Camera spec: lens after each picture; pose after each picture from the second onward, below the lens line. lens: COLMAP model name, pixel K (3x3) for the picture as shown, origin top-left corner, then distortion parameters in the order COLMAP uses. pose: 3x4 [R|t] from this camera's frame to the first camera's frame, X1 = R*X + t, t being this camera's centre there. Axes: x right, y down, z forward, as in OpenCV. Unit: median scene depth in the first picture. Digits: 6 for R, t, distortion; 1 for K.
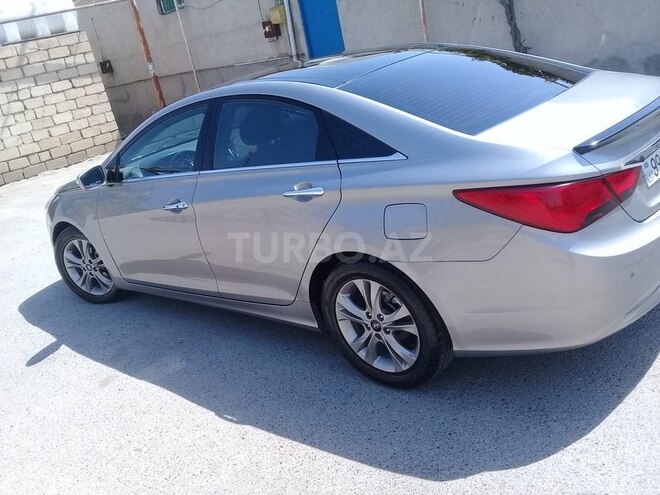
lens RADIAL K [[587.9, 0, 329.2], [0, 587.9, 249.3], [0, 0, 1]] dist [-0.005925, -0.026834]
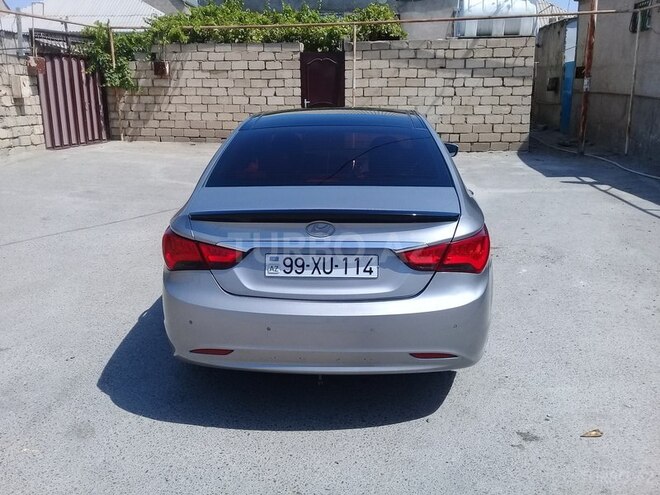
lens RADIAL K [[587.9, 0, 330.6], [0, 587.9, 247.9], [0, 0, 1]] dist [-0.005925, -0.026834]
pose [[0.640691, 0.383912, -0.664926, 0.204136], [-0.377831, 0.911548, 0.162246, -0.057691], [0.668400, 0.147280, 0.729075, 0.033631]]
